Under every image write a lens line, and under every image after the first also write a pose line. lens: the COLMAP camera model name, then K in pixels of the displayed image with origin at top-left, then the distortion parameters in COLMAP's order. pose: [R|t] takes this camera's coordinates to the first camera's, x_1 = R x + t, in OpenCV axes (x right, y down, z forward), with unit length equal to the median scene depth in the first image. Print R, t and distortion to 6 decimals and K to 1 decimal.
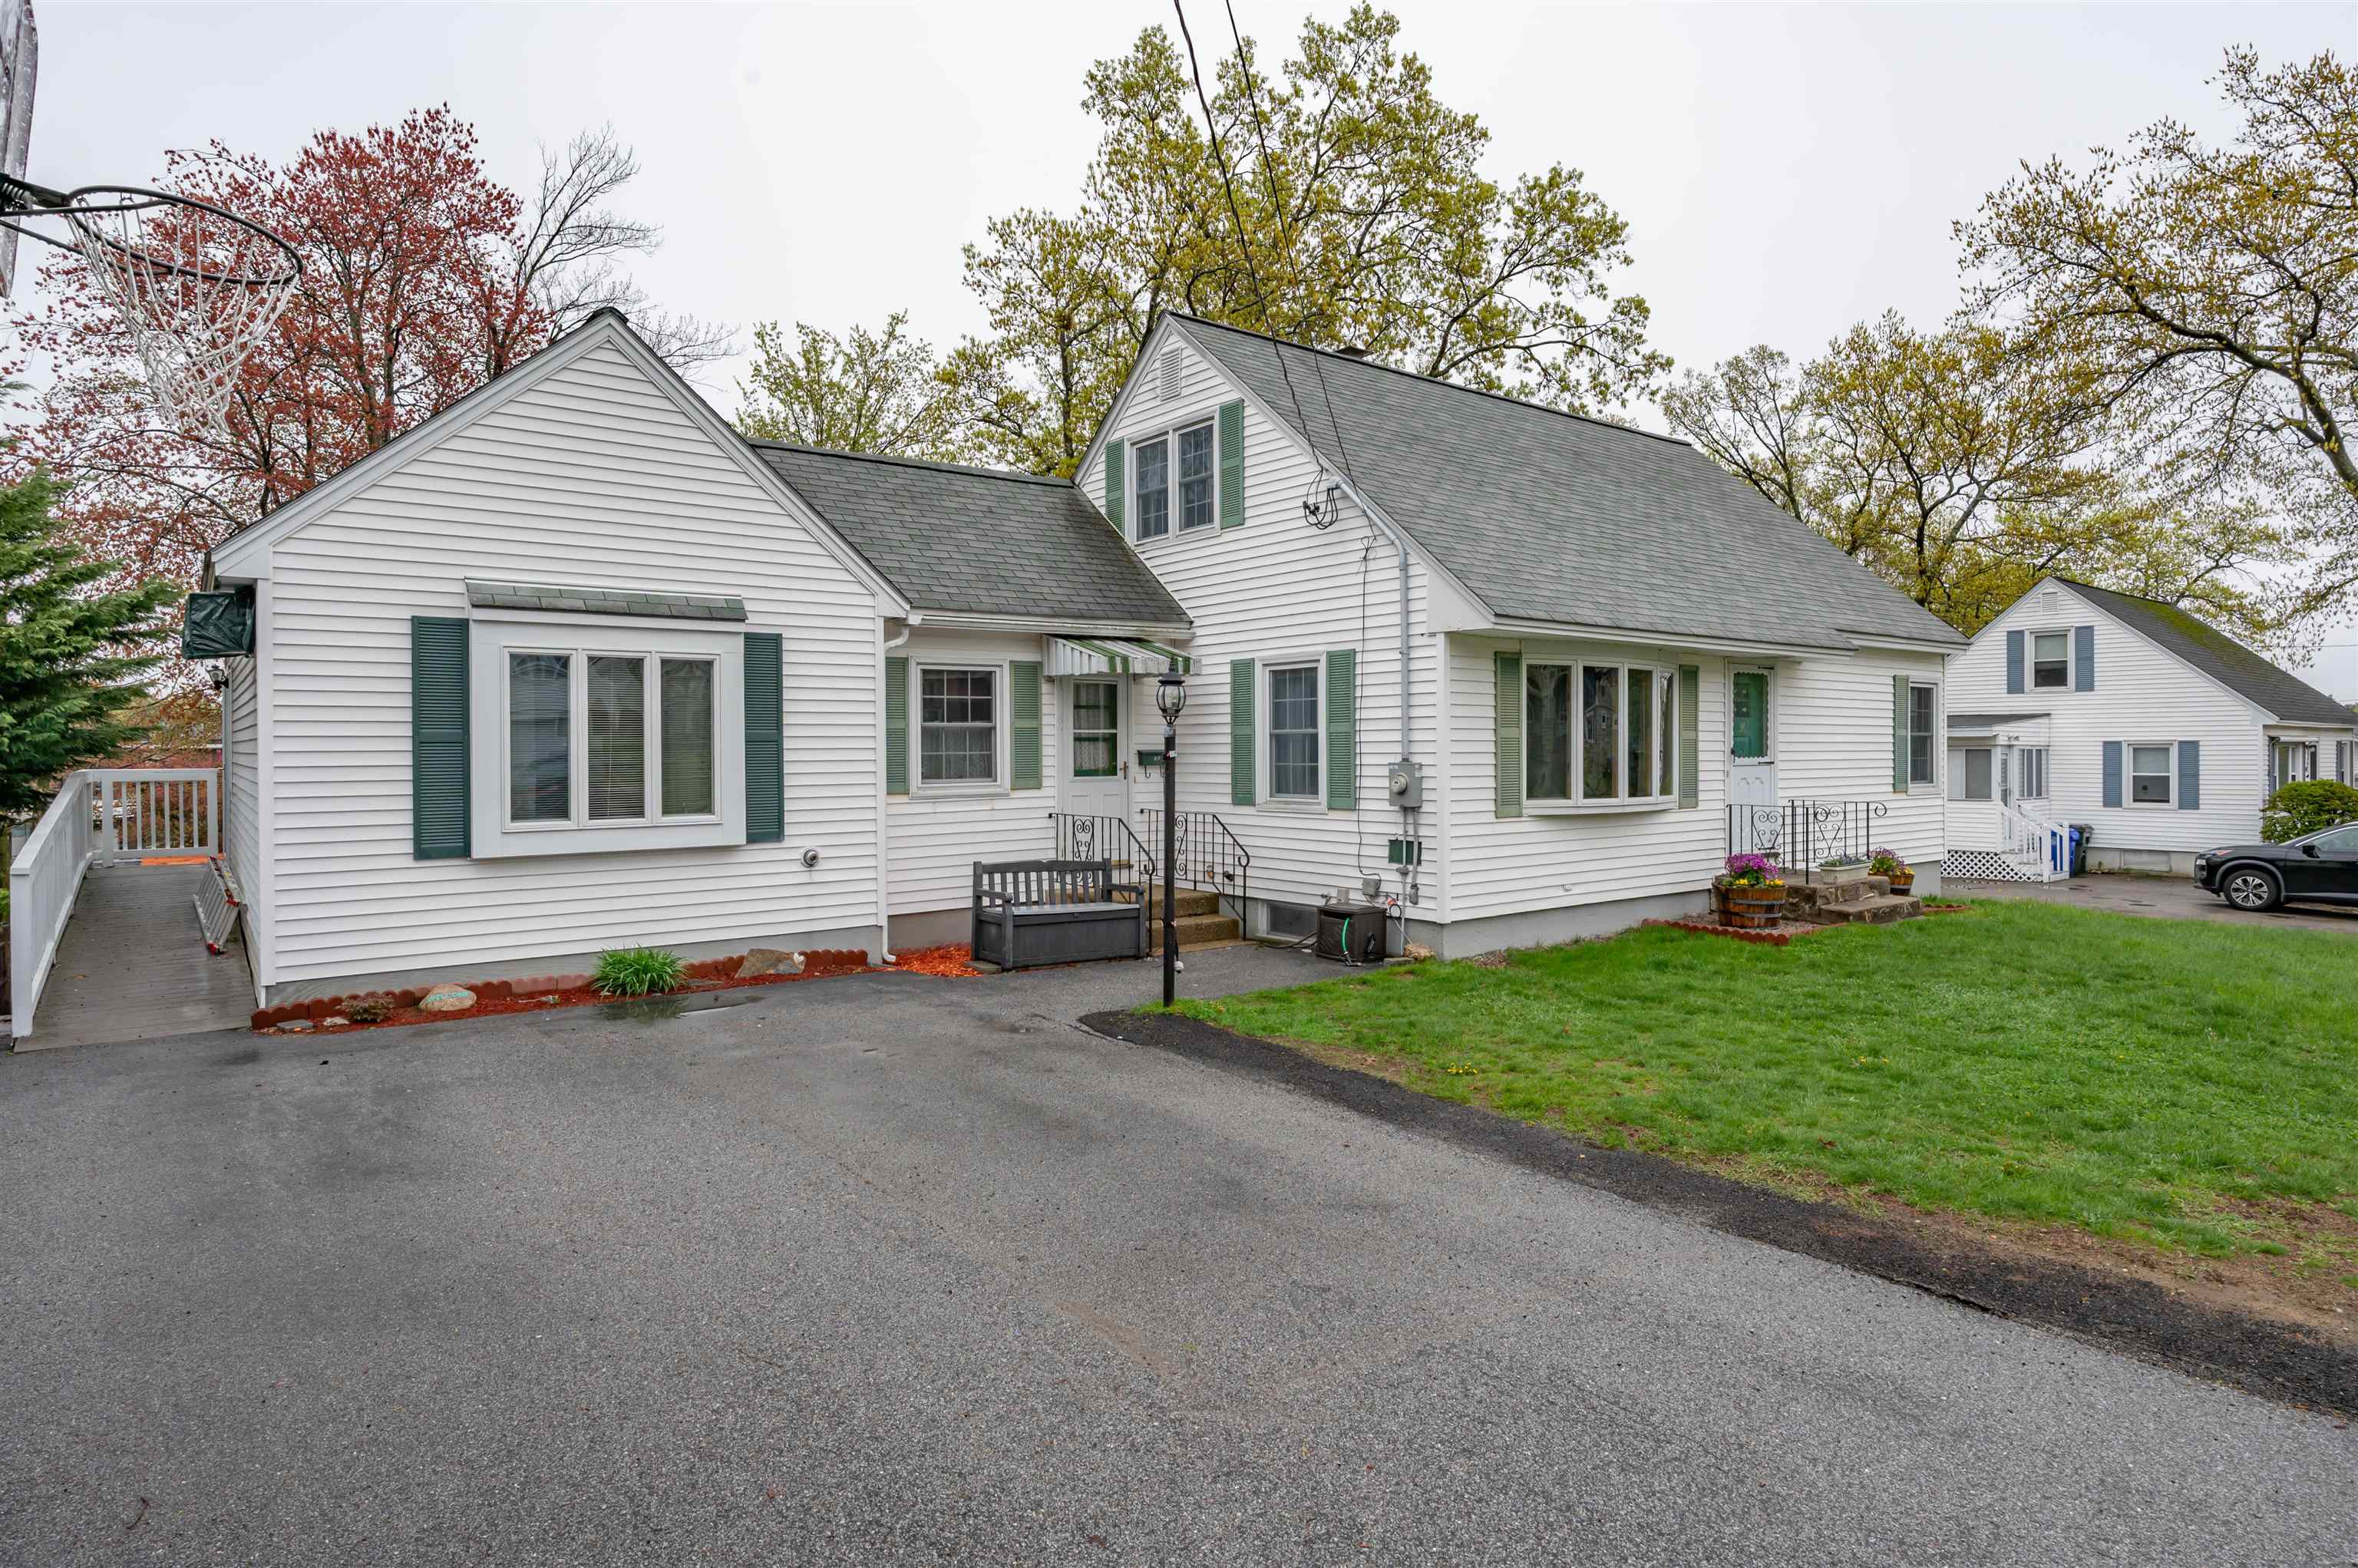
lens RADIAL K [[1291.0, 0, 1179.0], [0, 1291.0, 784.0], [0, 0, 1]] dist [-0.004040, 0.000929]
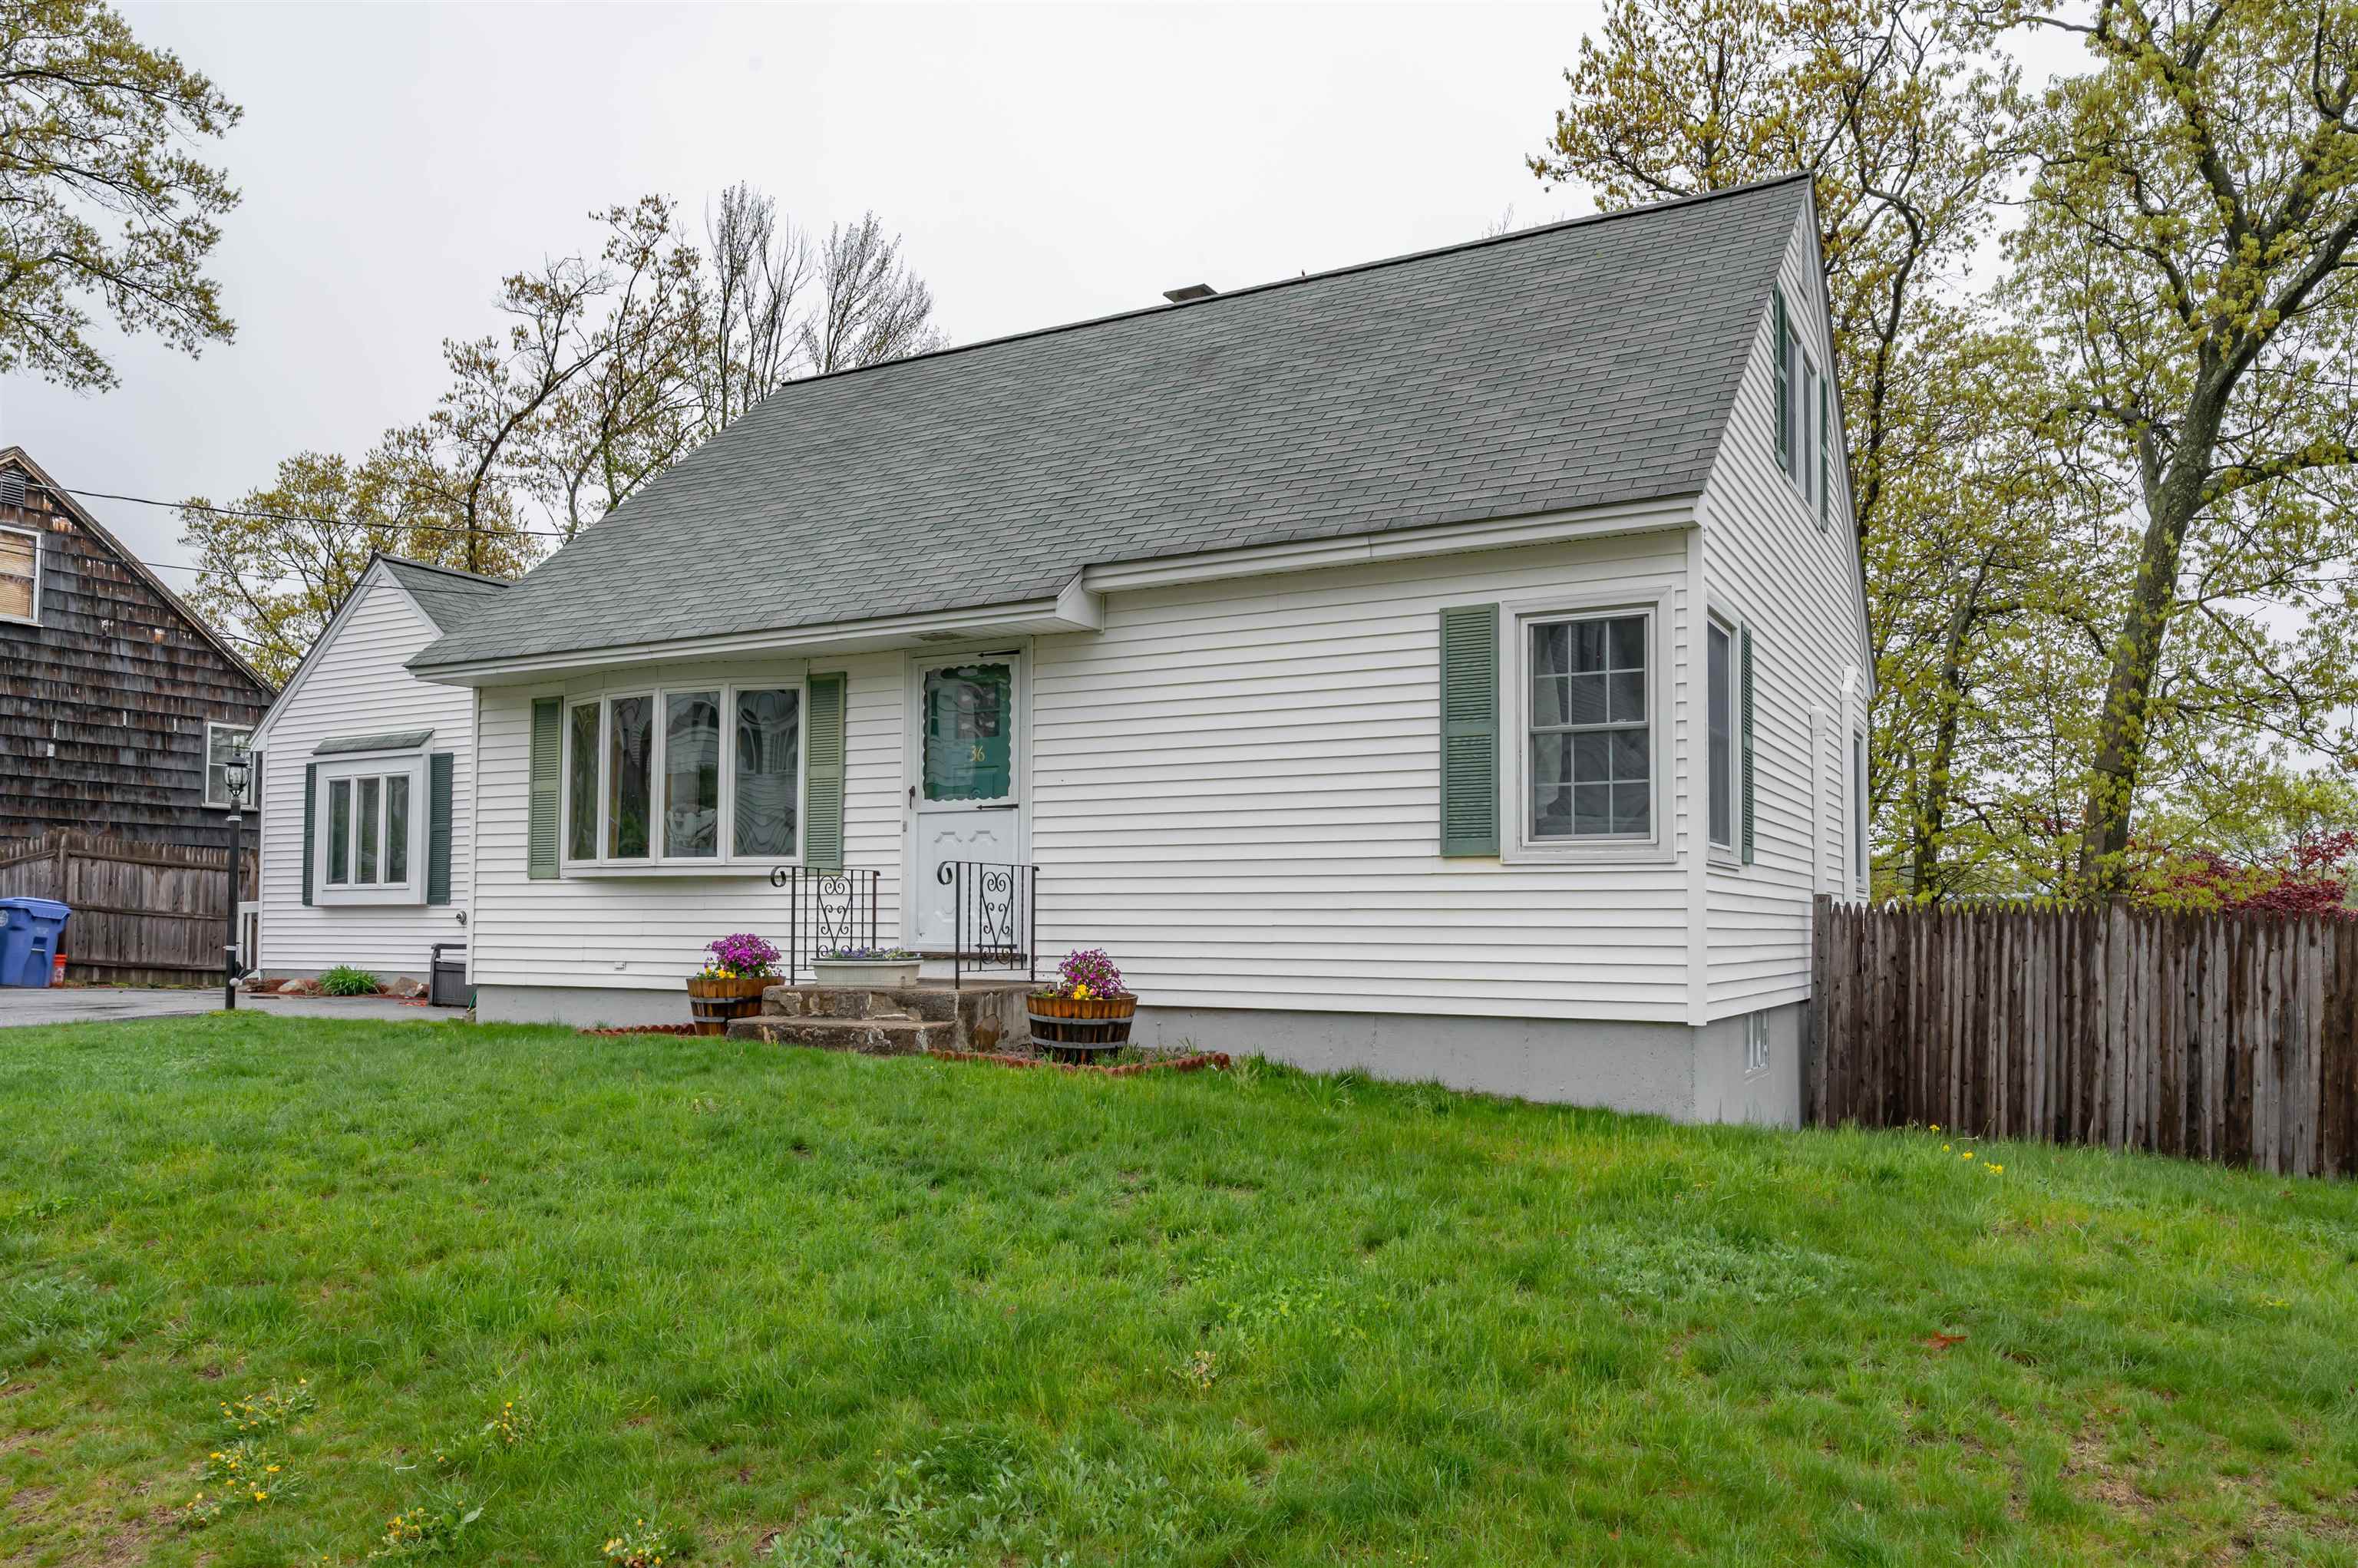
lens RADIAL K [[1681.8, 0, 1188.8], [0, 1681.8, 852.9], [0, 0, 1]] dist [-0.005393, -0.002266]
pose [[0.392894, -0.037086, -0.918836, 1.626109], [-0.031410, 0.998062, -0.053714, 0.060991], [0.919047, 0.049964, 0.390968, 1.018511]]
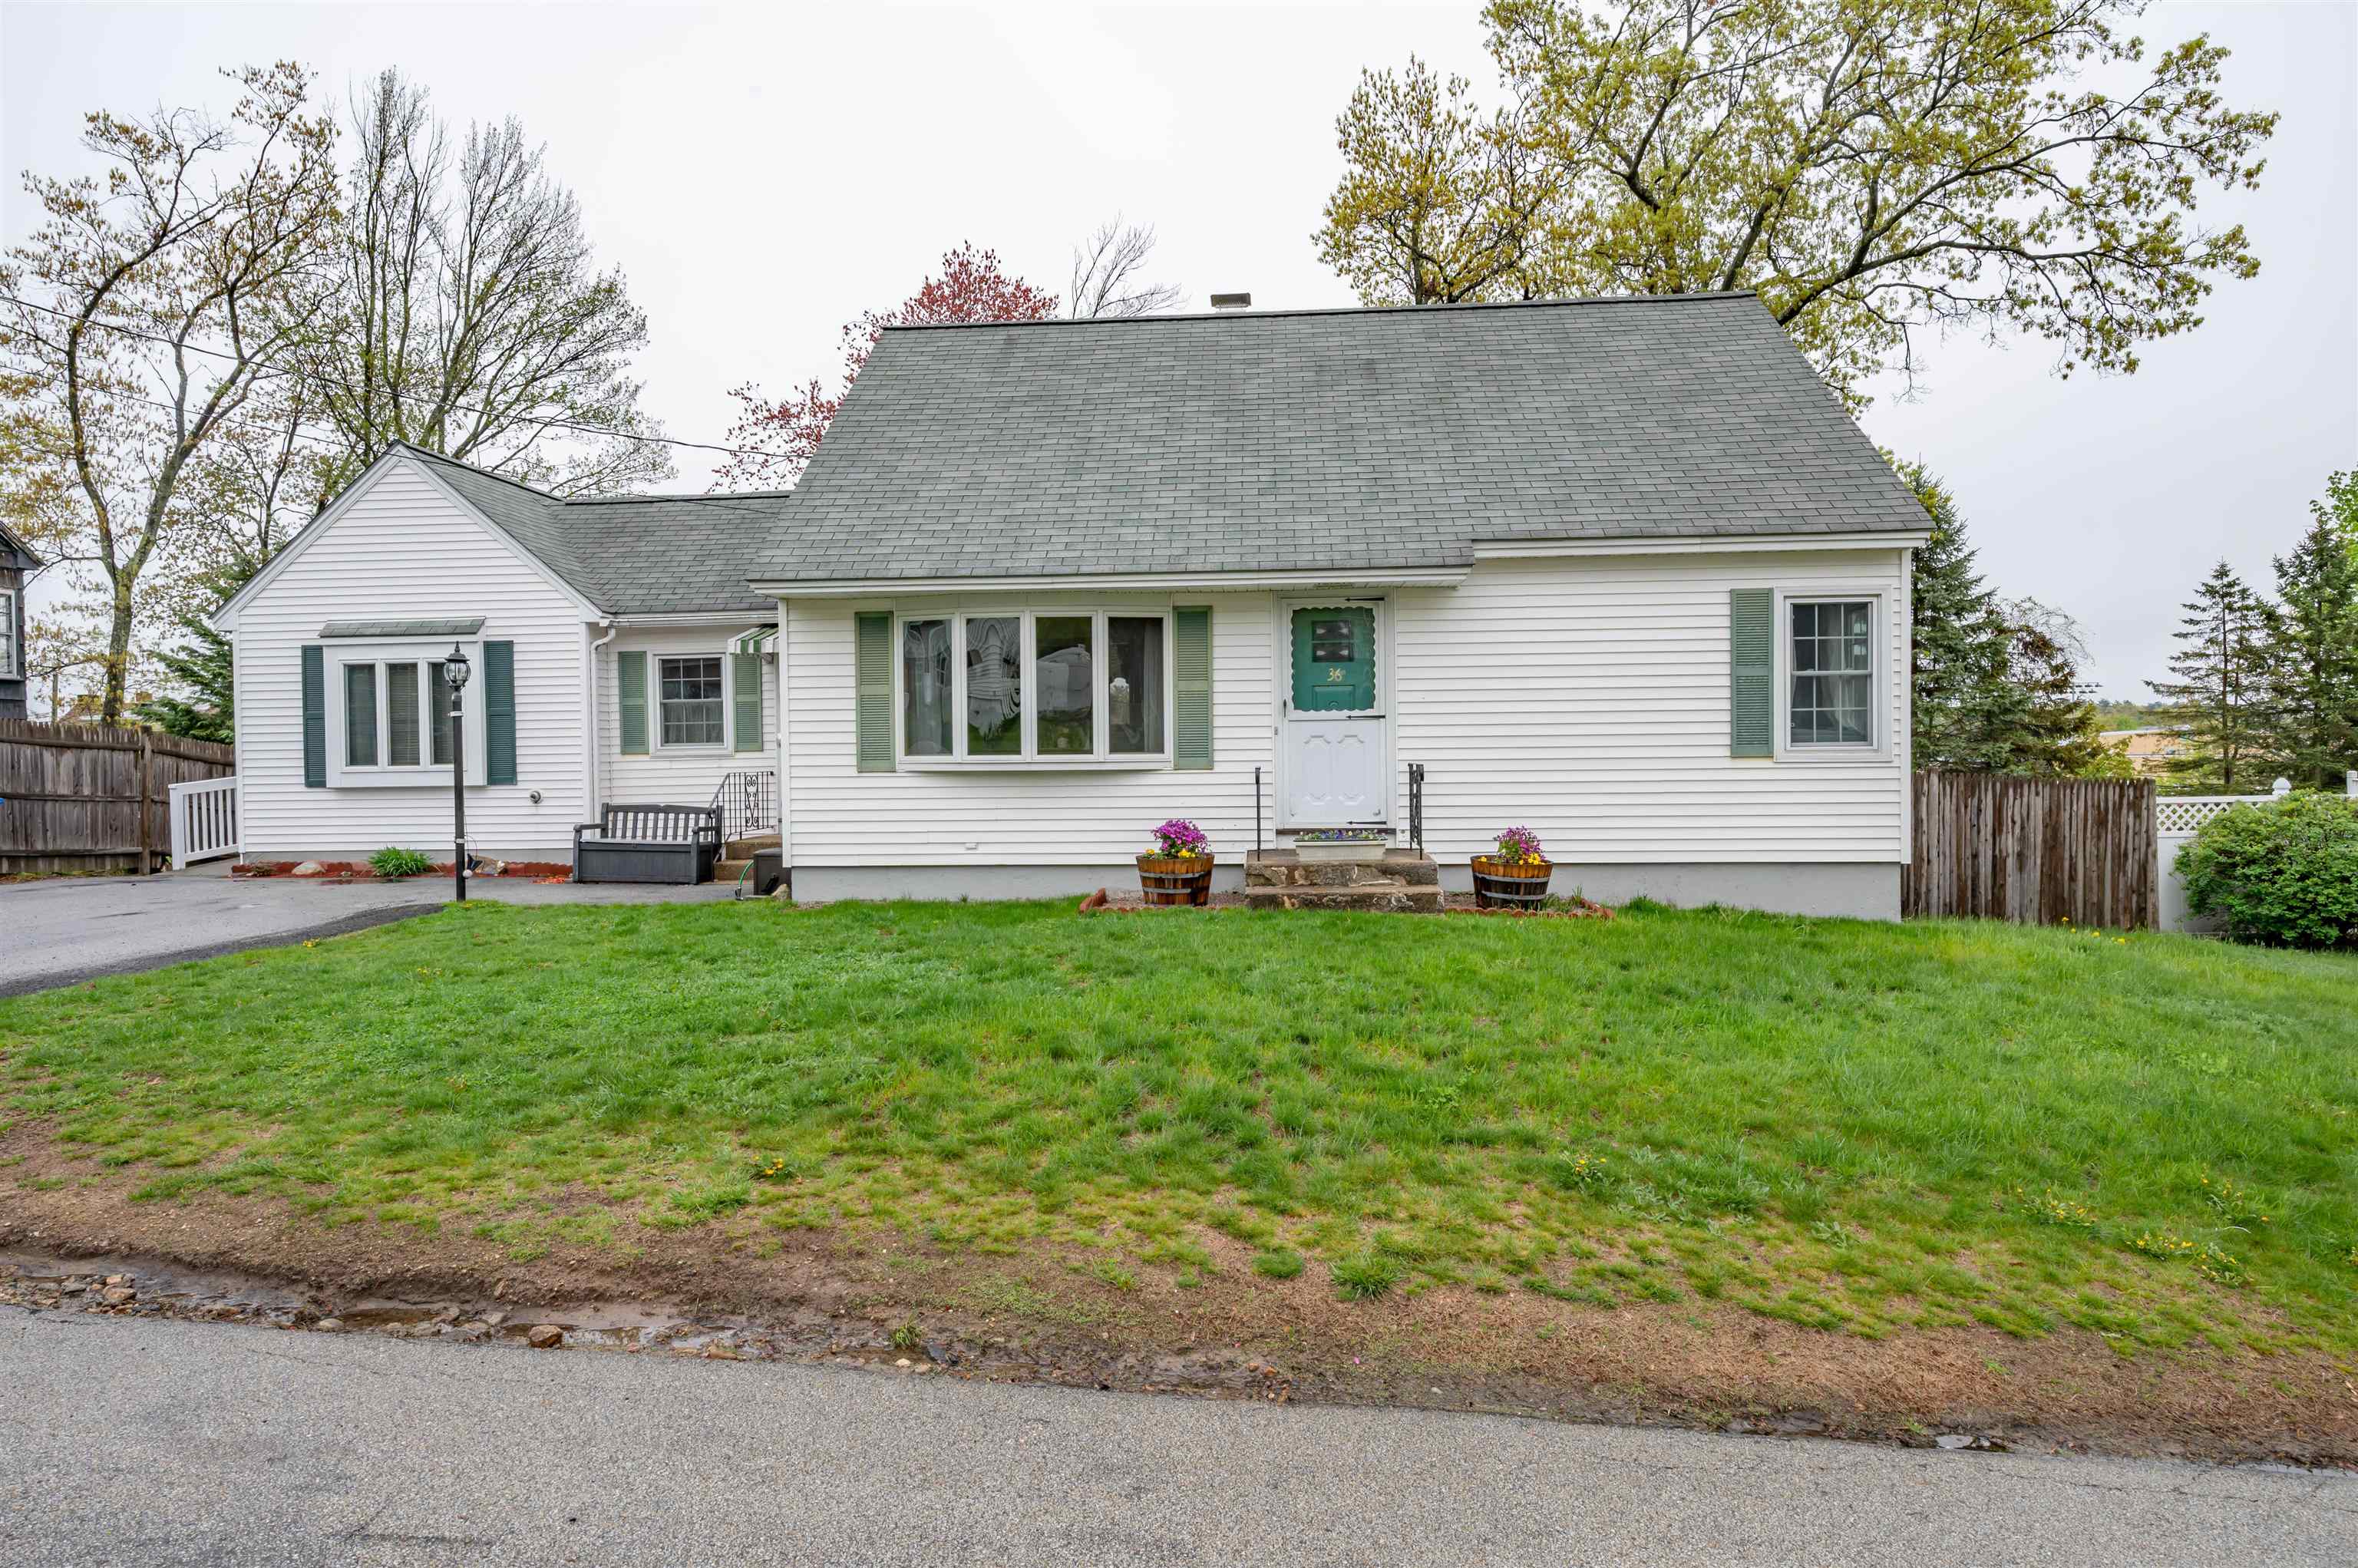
lens RADIAL K [[1312.9, 0, 1179.0], [0, 1312.9, 784.0], [0, 0, 1]] dist [-0.002334, 0.000274]
pose [[0.741683, 0.009554, -0.670683, 1.219207], [-0.008966, 0.999950, 0.004330, 0.030823], [0.670691, 0.002801, 0.741732, 0.408648]]
